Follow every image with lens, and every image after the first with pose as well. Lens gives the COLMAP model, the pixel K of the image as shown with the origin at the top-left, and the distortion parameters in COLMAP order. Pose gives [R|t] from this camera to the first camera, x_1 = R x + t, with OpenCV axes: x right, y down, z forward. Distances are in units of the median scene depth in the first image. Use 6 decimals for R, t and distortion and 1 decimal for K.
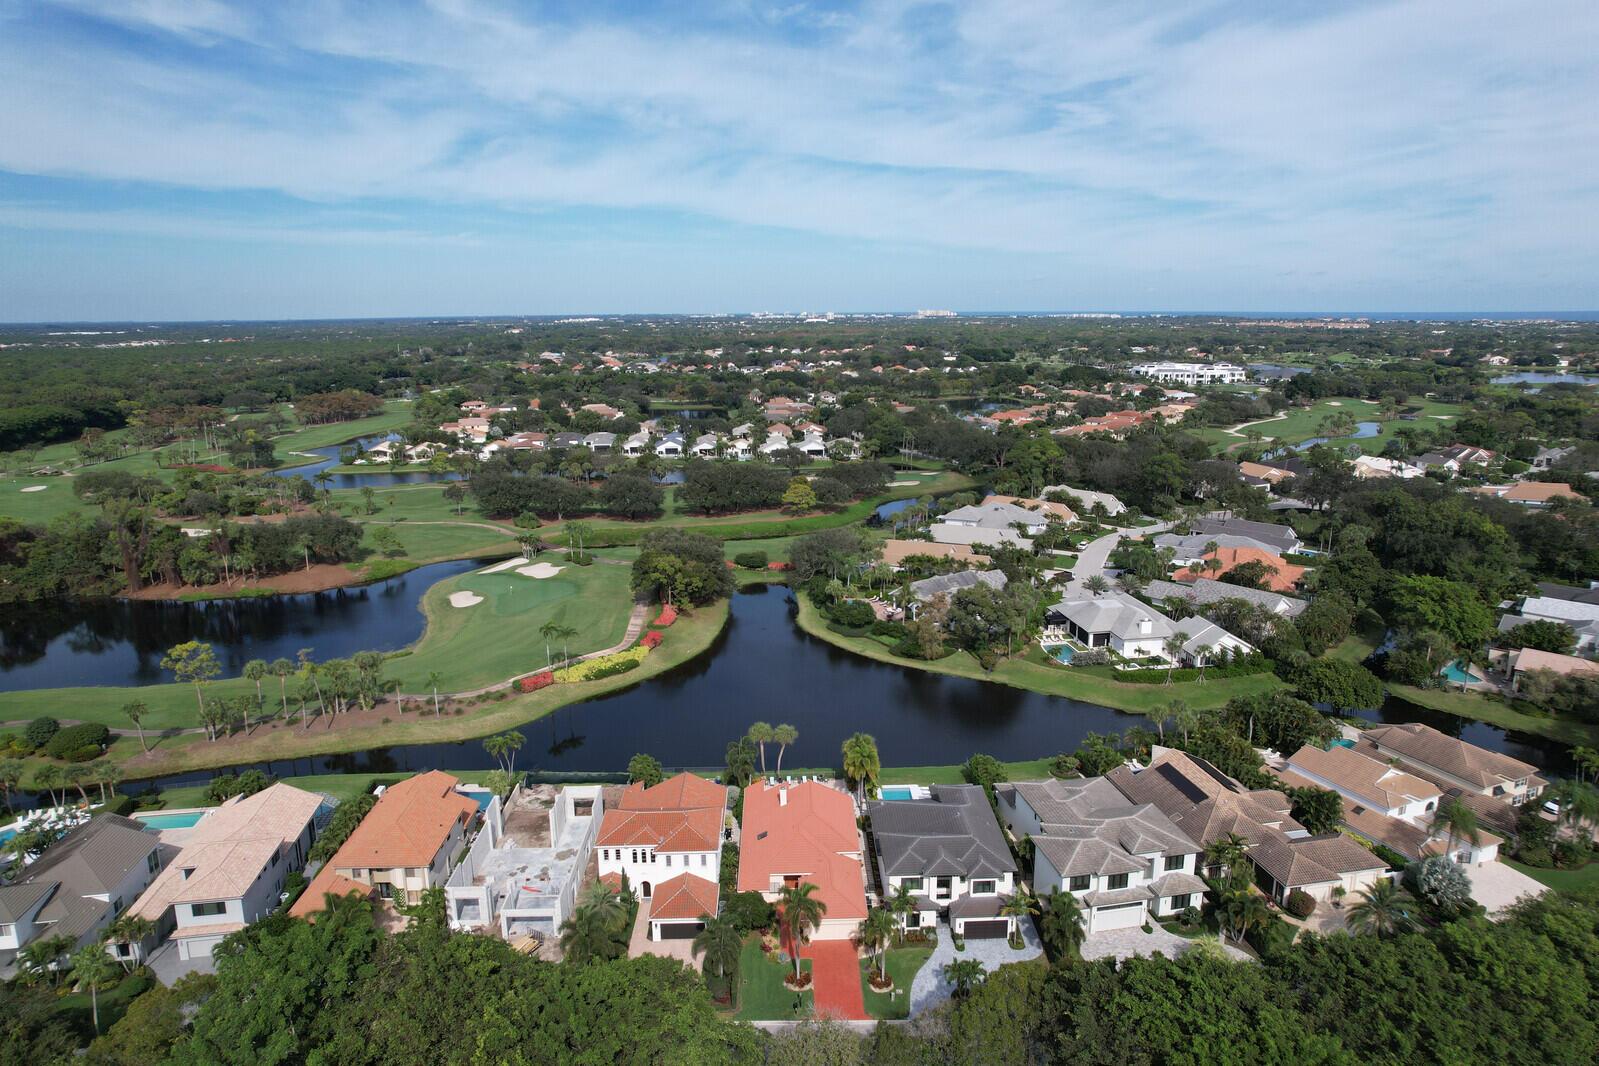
lens RADIAL K [[1031.1, 0, 810.7], [0, 1031.1, 544.1], [0, 0, 1]] dist [-0.072770, 0.064314]
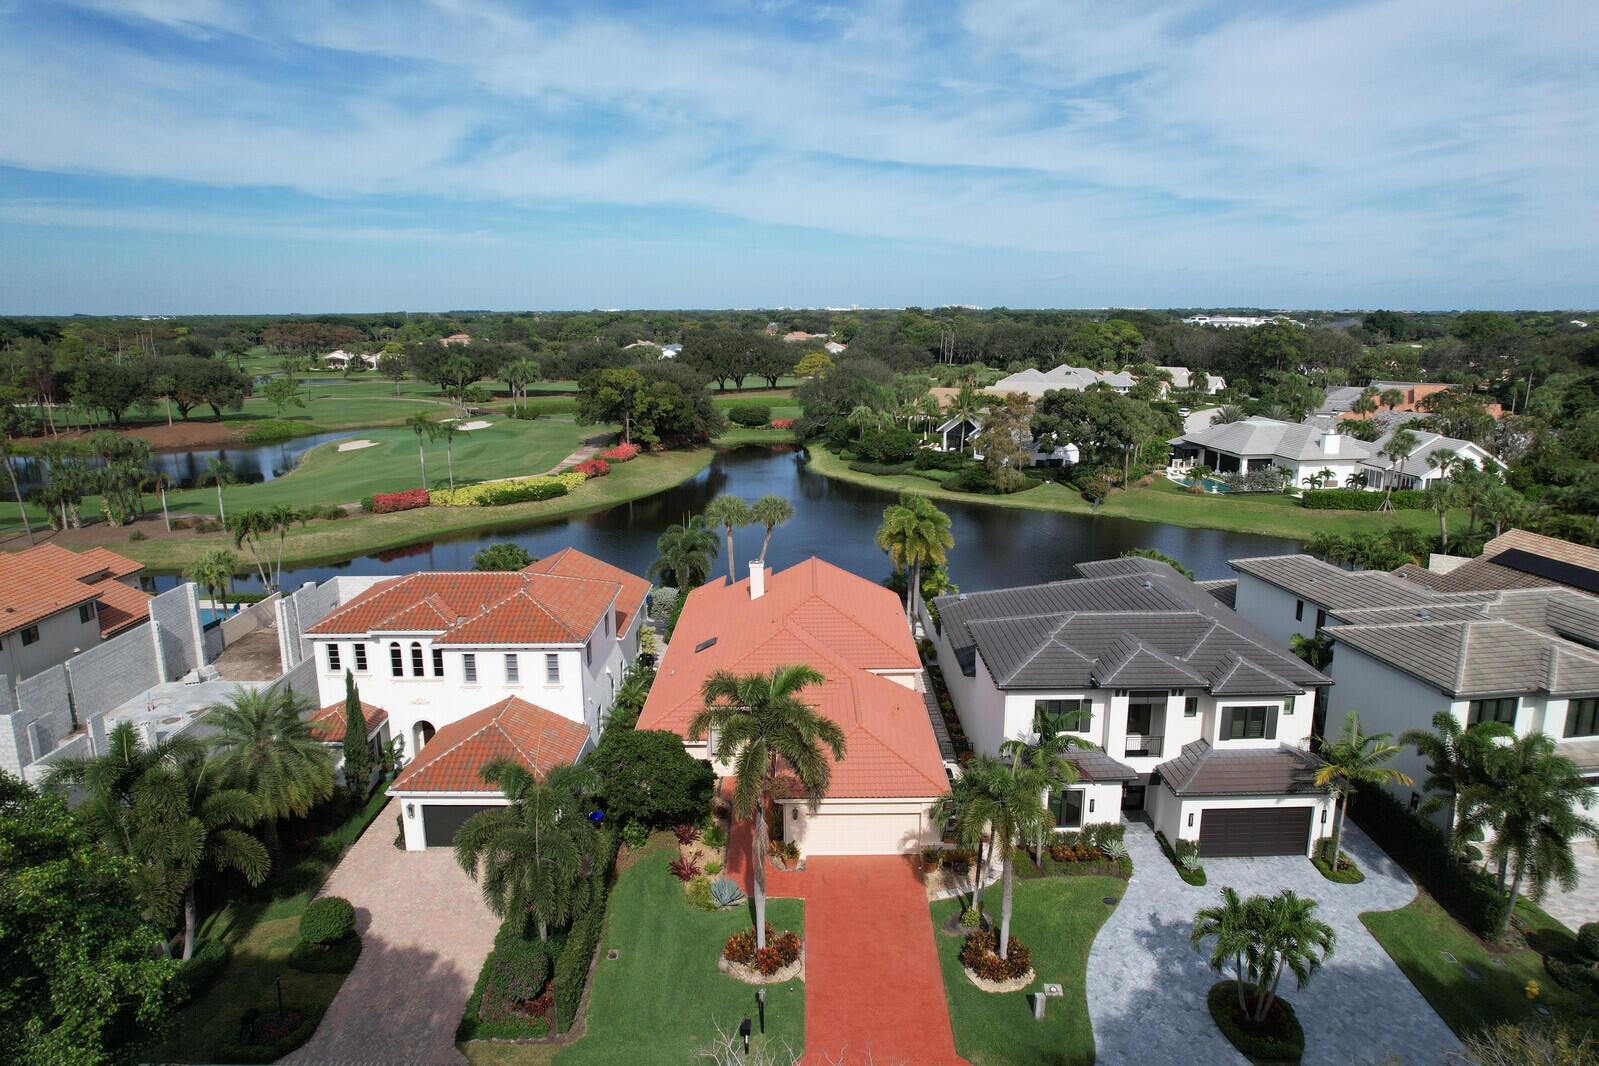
lens RADIAL K [[1031.1, 0, 816.0], [0, 1031.1, 531.8], [0, 0, 1]] dist [-0.072770, 0.064314]
pose [[0.999807, 0.010525, -0.016607, 0.005653], [-0.010729, 0.999867, -0.012299, 0.148263], [0.016475, 0.012475, 0.999786, 0.334979]]
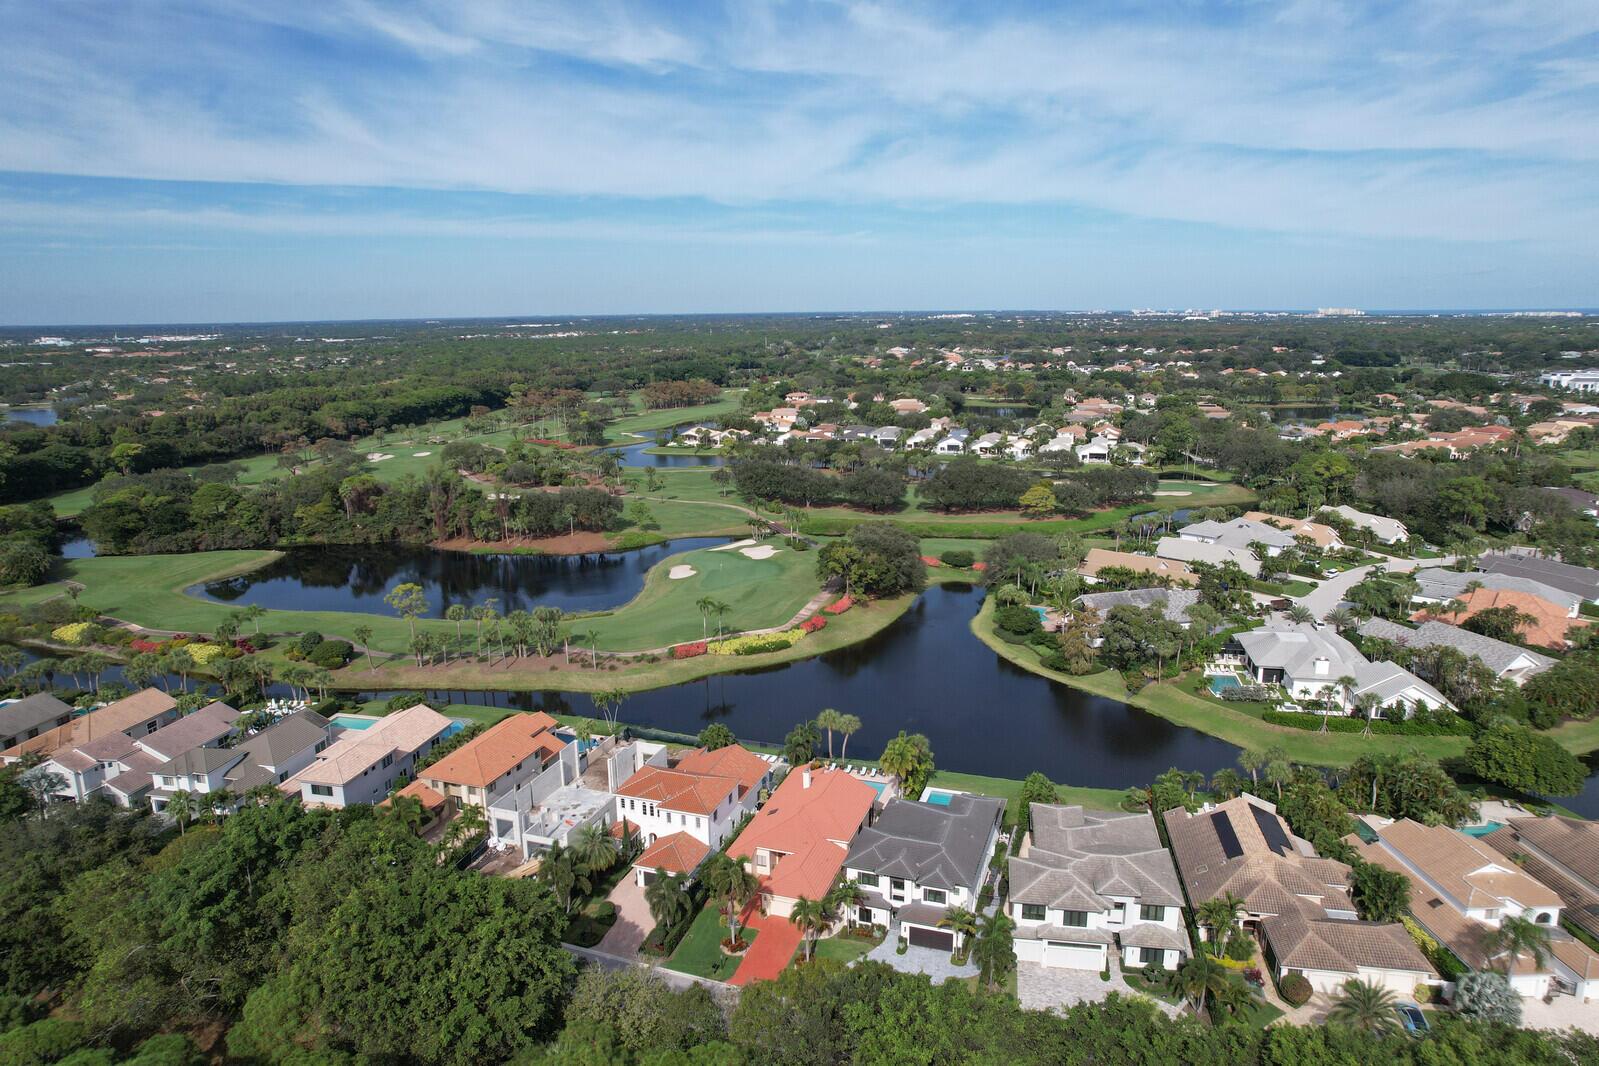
lens RADIAL K [[1031.1, 0, 800.9], [0, 1031.1, 527.8], [0, 0, 1]] dist [-0.072770, 0.064314]
pose [[0.933165, 0.072245, -0.352112, 0.204627], [-0.076444, 0.997072, 0.001984, -0.006813], [0.351224, 0.025065, 0.935956, 0.010724]]
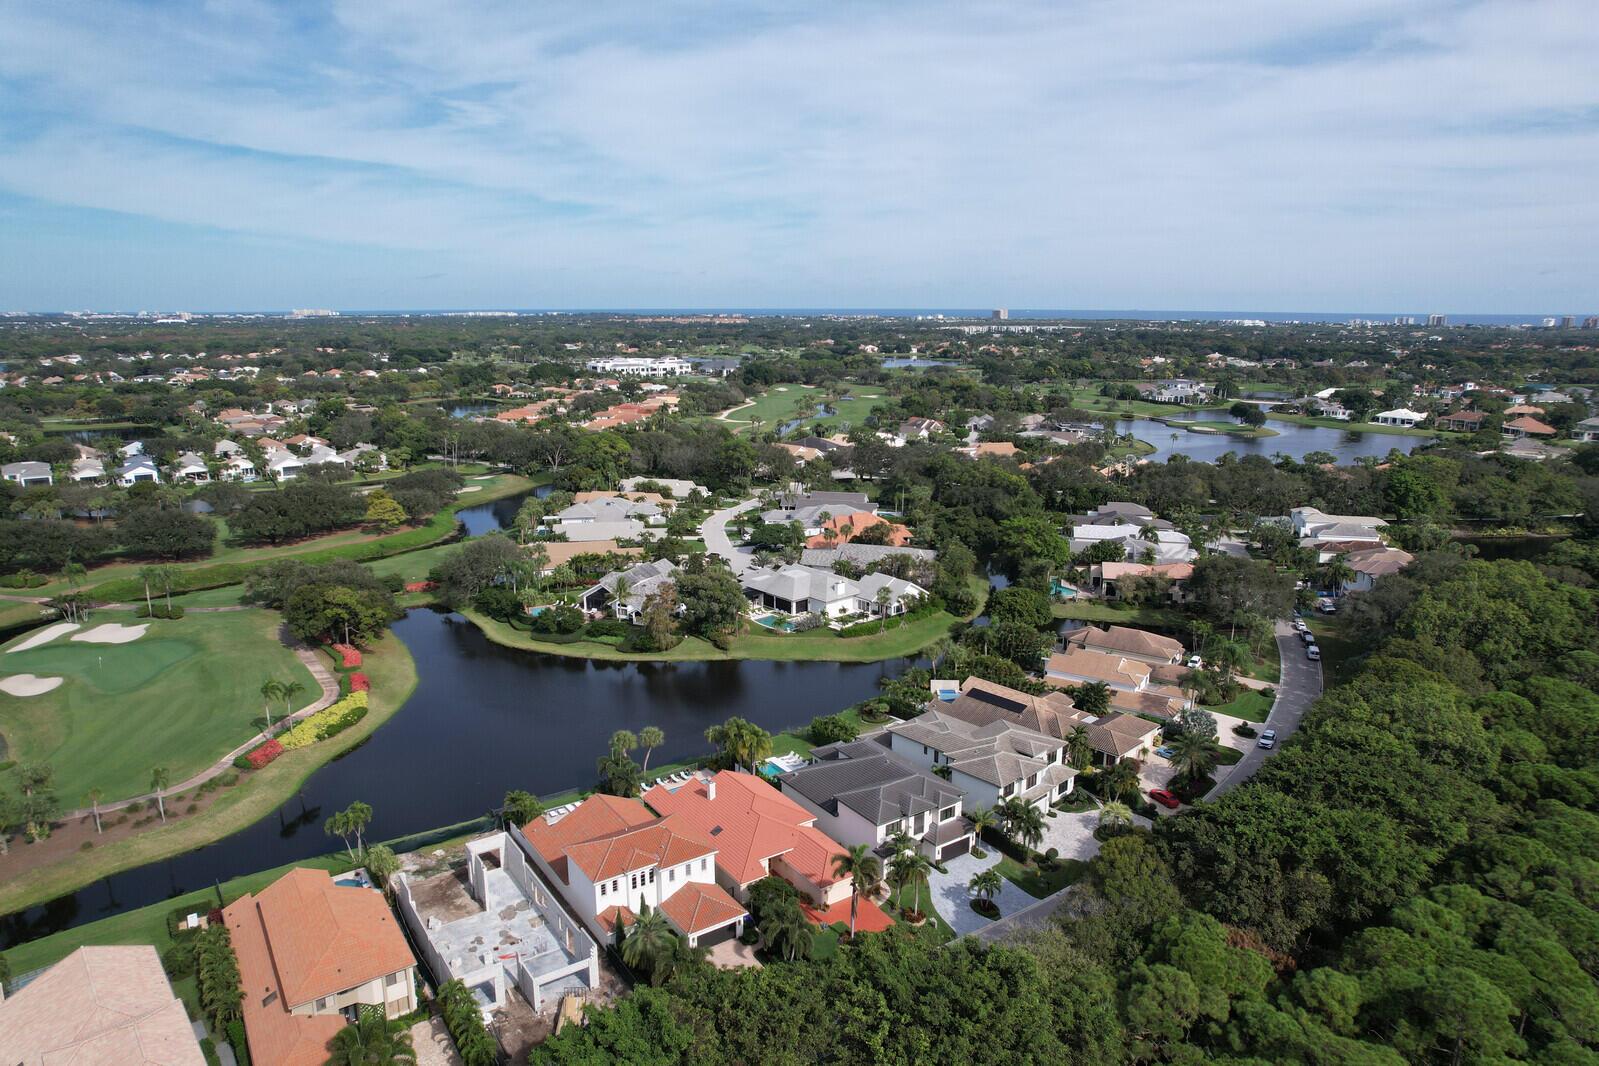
lens RADIAL K [[1031.1, 0, 820.4], [0, 1031.1, 500.4], [0, 0, 1]] dist [-0.072770, 0.064314]
pose [[0.834738, -0.094434, 0.542489, -0.295335], [0.115642, 0.993278, -0.005035, -0.012638], [-0.538367, 0.066937, 0.840048, 0.051073]]
